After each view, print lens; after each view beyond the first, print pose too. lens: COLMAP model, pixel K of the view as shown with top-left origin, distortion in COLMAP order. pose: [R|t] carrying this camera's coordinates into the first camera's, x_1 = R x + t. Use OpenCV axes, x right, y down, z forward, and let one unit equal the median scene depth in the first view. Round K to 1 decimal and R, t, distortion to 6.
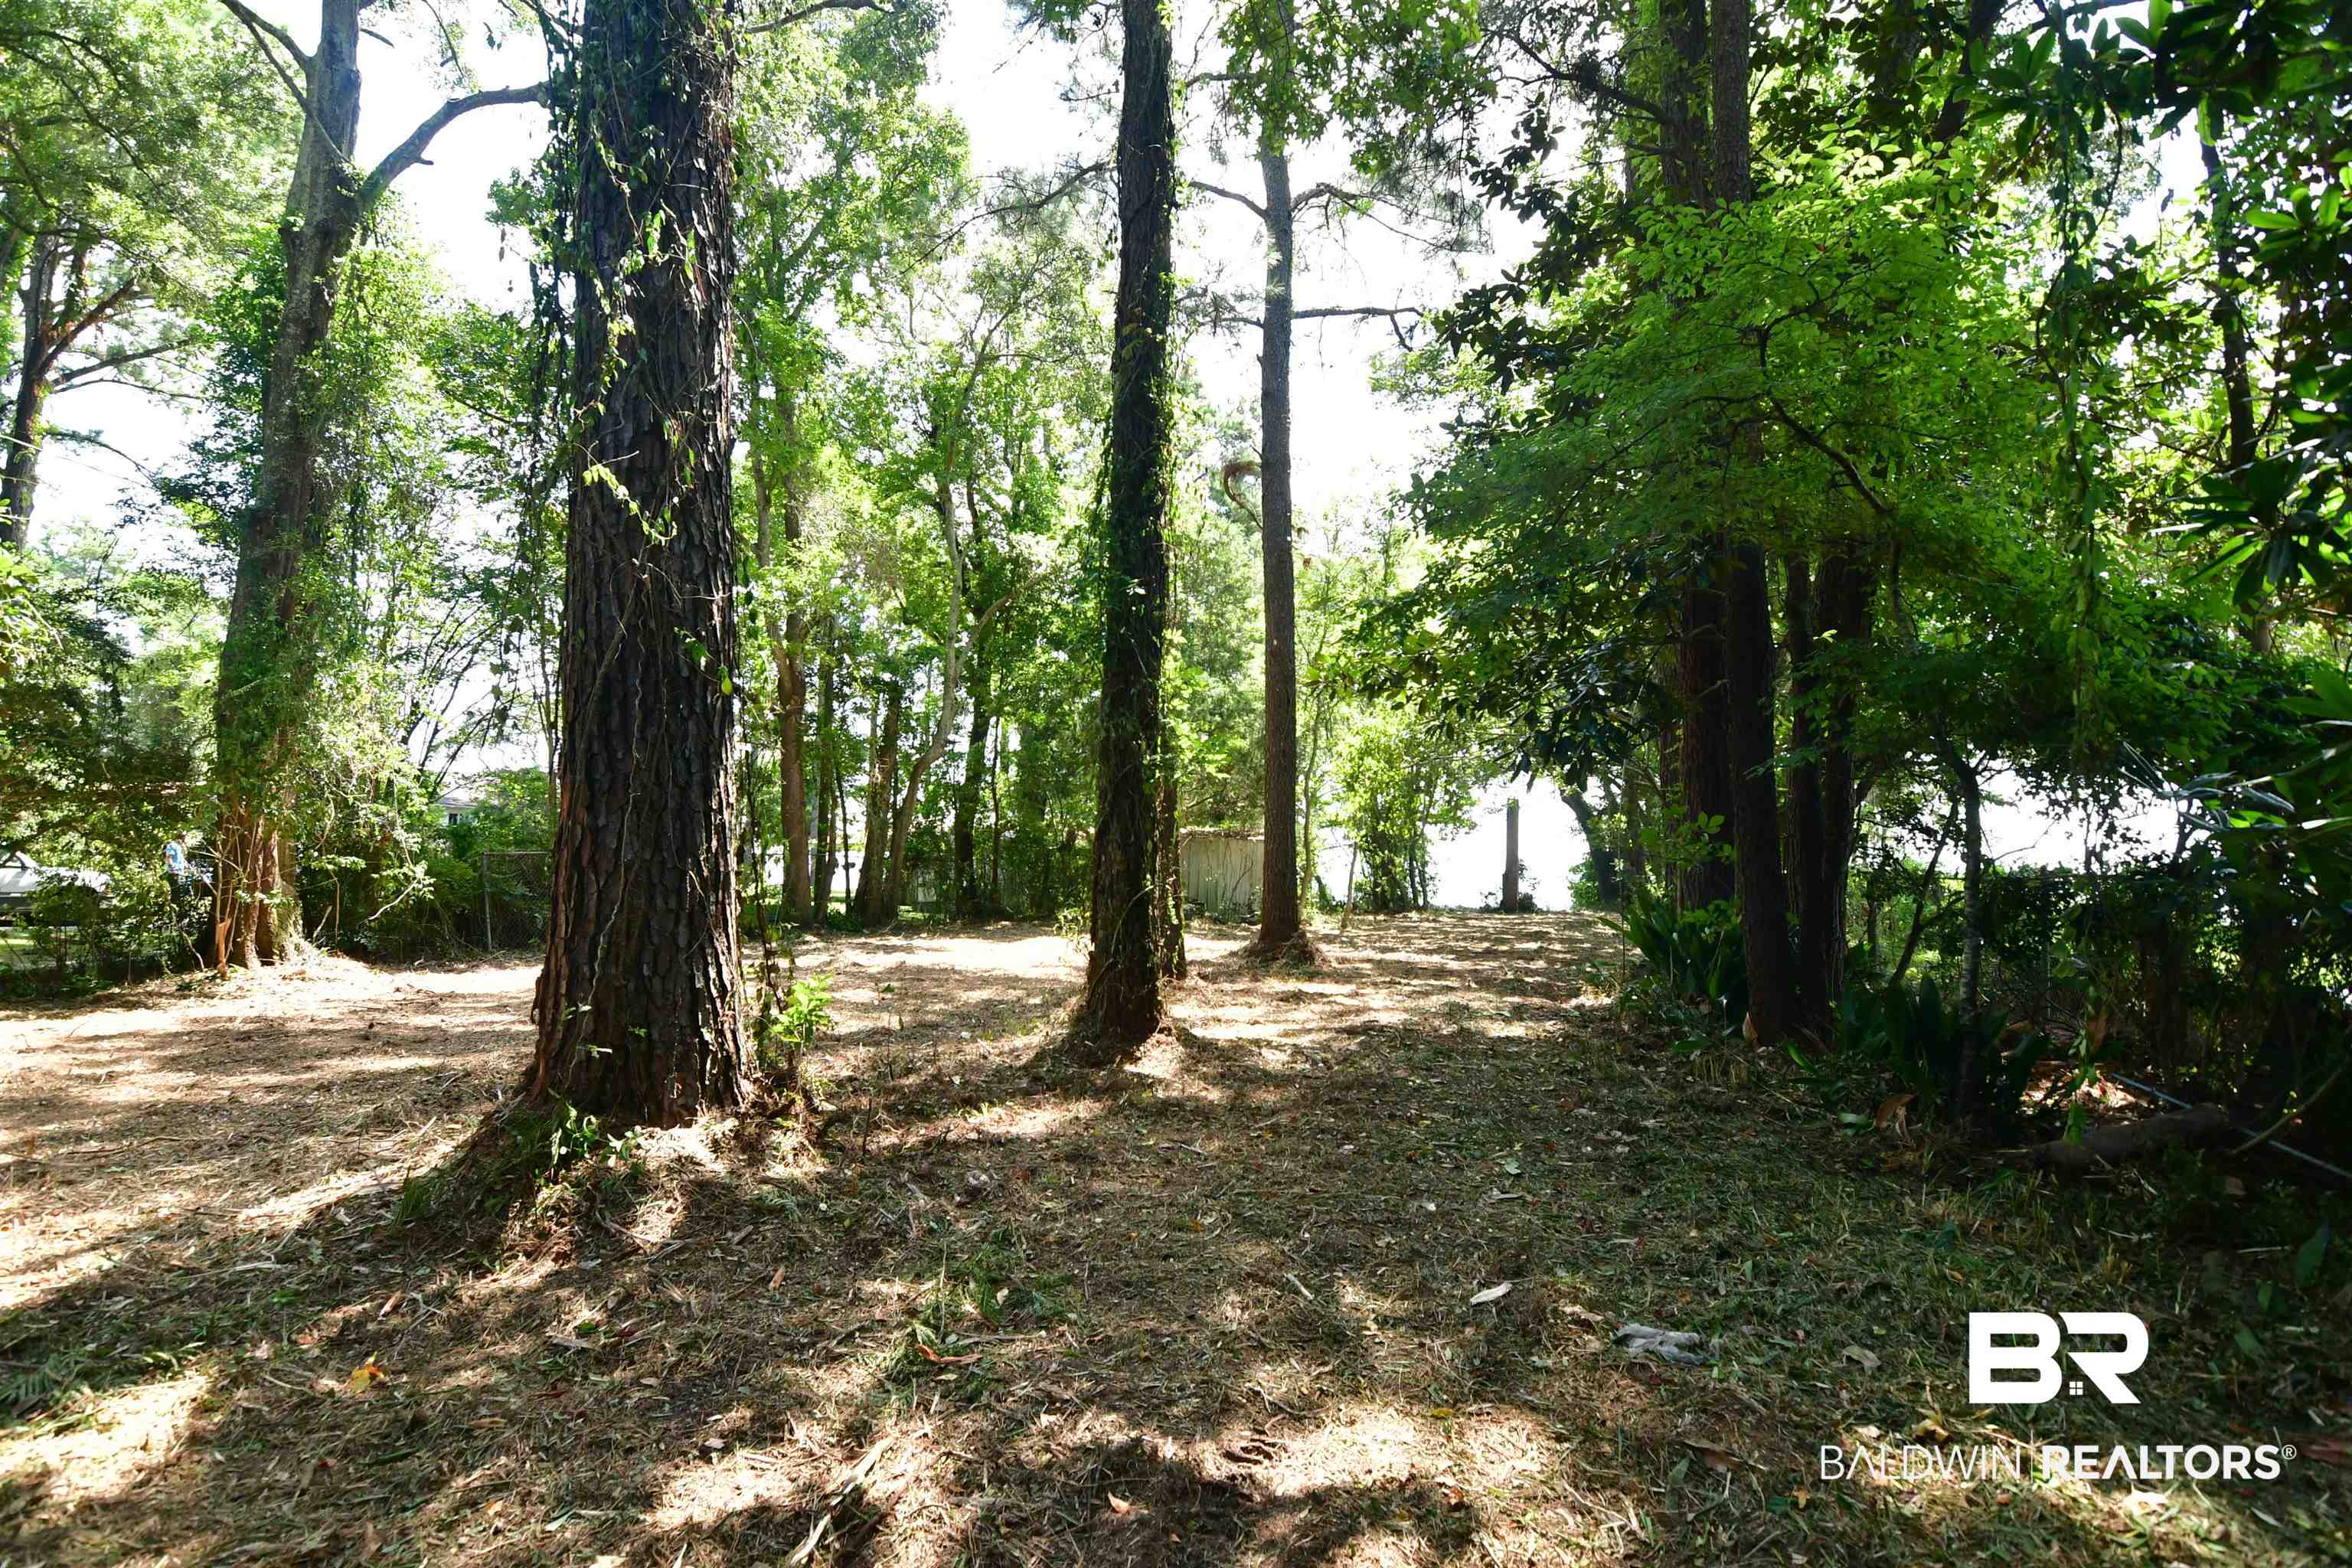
lens RADIAL K [[1147.7, 0, 1176.0], [0, 1147.7, 784.0], [0, 0, 1]] dist [-0.000615, -0.000278]
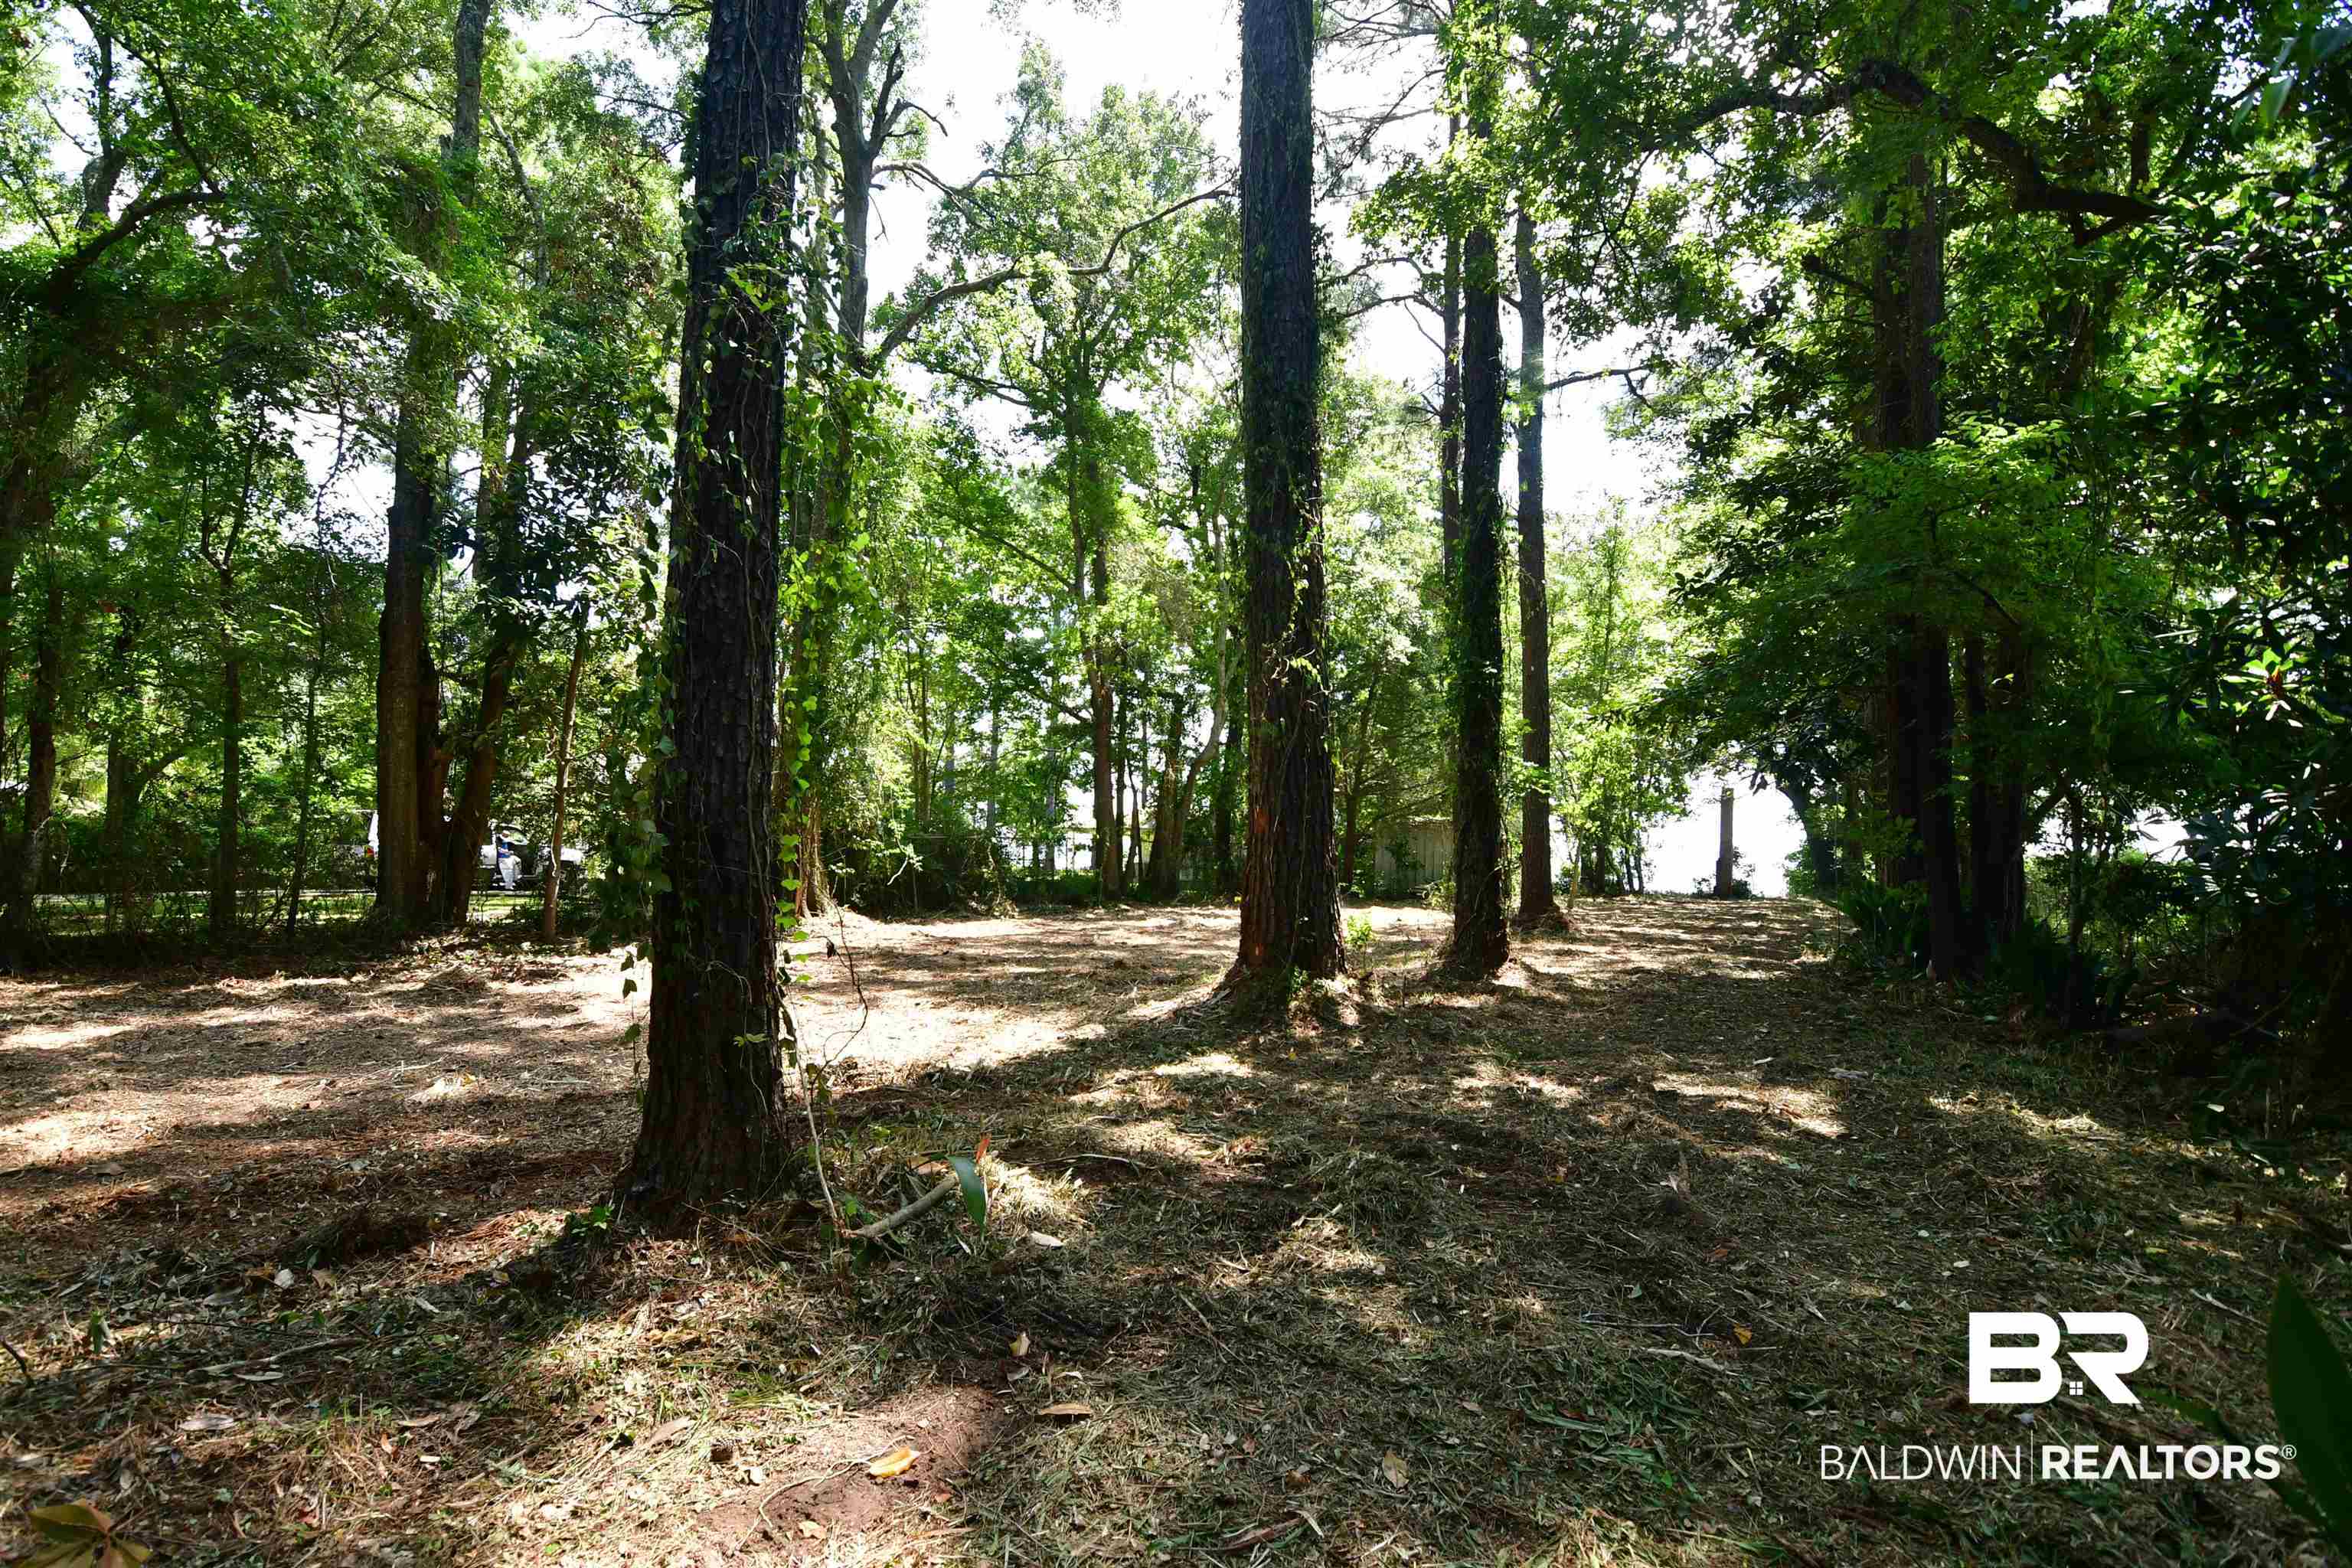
lens RADIAL K [[1147.7, 0, 1176.0], [0, 1147.7, 784.0], [0, 0, 1]] dist [-0.000615, -0.000278]
pose [[0.987865, 0.000064, -0.155316, -0.081818], [0.002269, 0.999887, 0.014845, -0.016749], [0.155299, -0.015017, 0.987753, -0.218648]]
